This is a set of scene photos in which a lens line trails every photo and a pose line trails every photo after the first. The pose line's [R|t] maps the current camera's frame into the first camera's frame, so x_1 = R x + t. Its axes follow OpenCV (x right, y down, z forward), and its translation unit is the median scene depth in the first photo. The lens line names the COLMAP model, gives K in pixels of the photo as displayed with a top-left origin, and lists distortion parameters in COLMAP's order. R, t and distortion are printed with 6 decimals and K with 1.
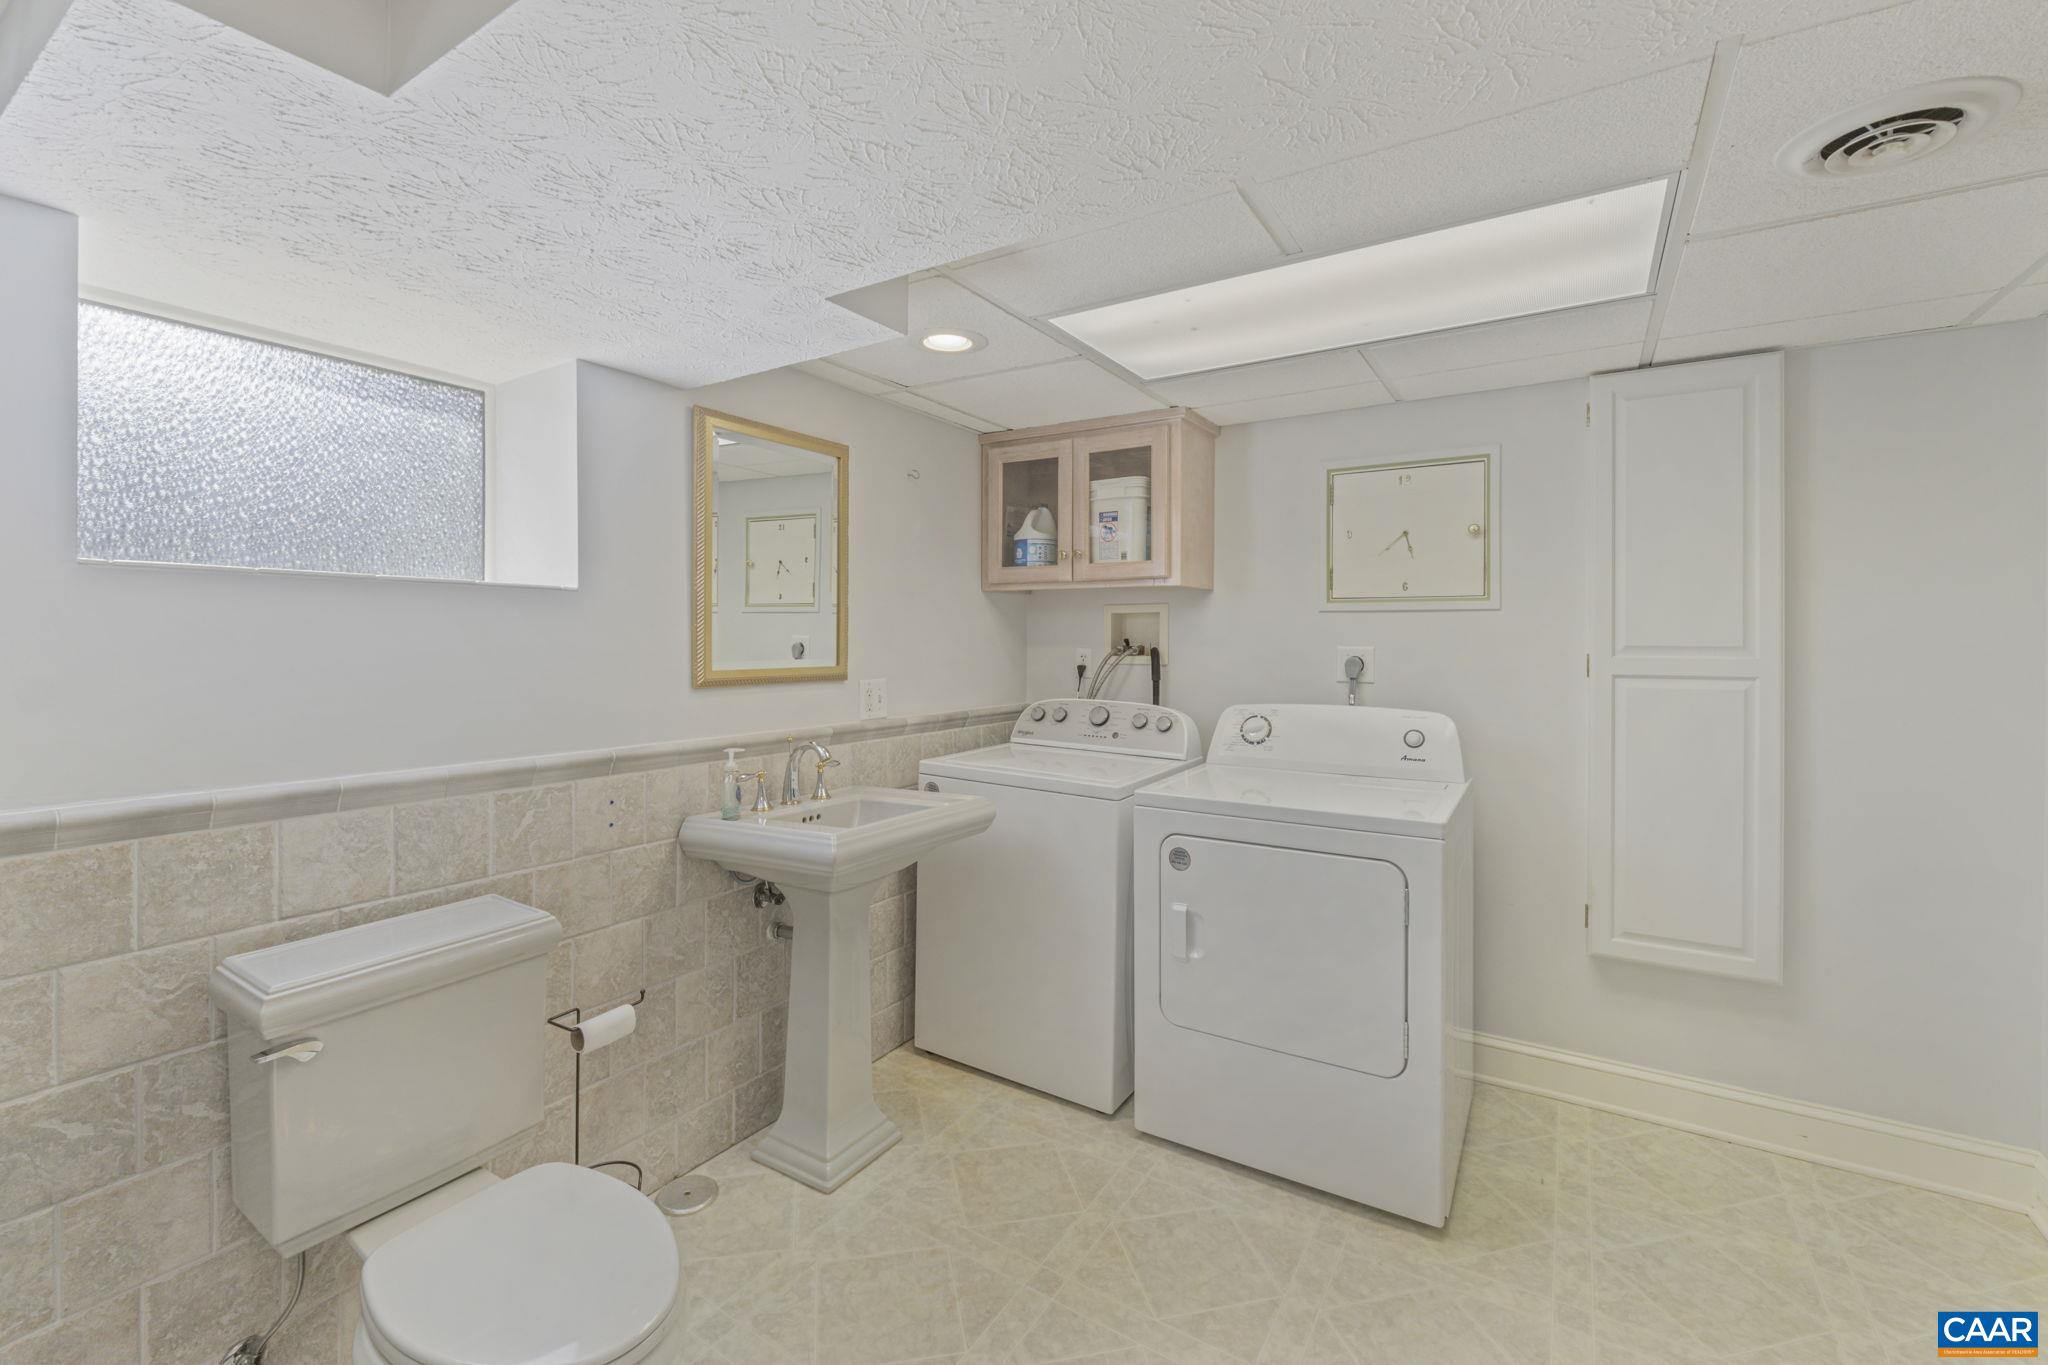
lens RADIAL K [[872.4, 0, 1026.1], [0, 872.4, 635.9], [0, 0, 1]] dist [-0.011148, -0.000407]
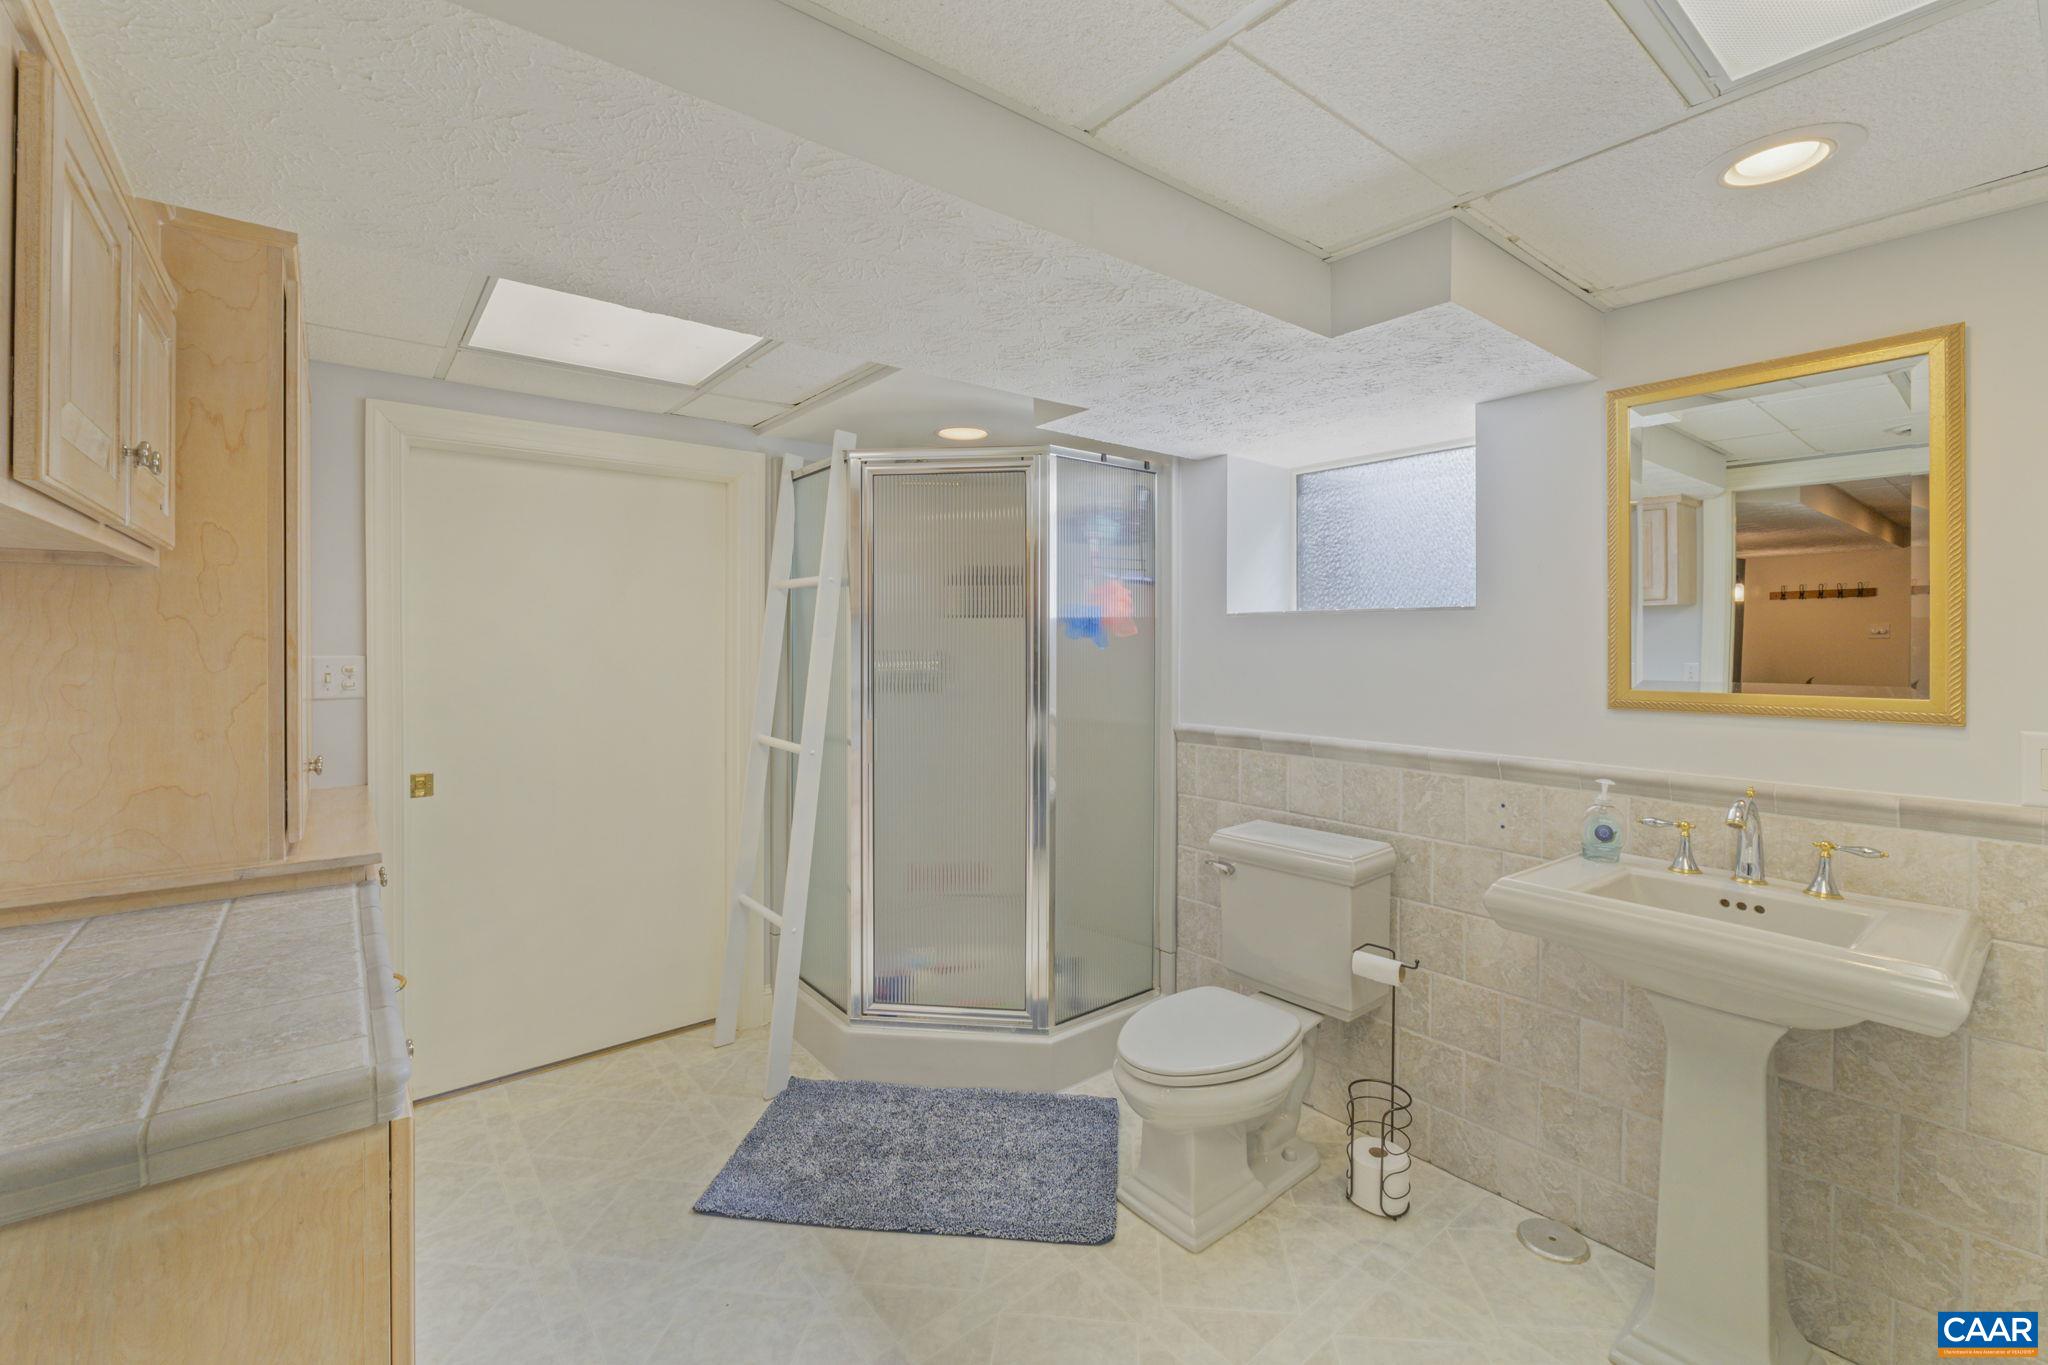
lens RADIAL K [[872.4, 0, 1026.1], [0, 872.4, 635.9], [0, 0, 1]] dist [-0.011148, -0.000407]
pose [[-0.327496, -0.007650, -0.944822, 0.773111], [0.002754, 0.999955, -0.009051, -0.008863], [0.944849, -0.005566, -0.327460, 0.856715]]
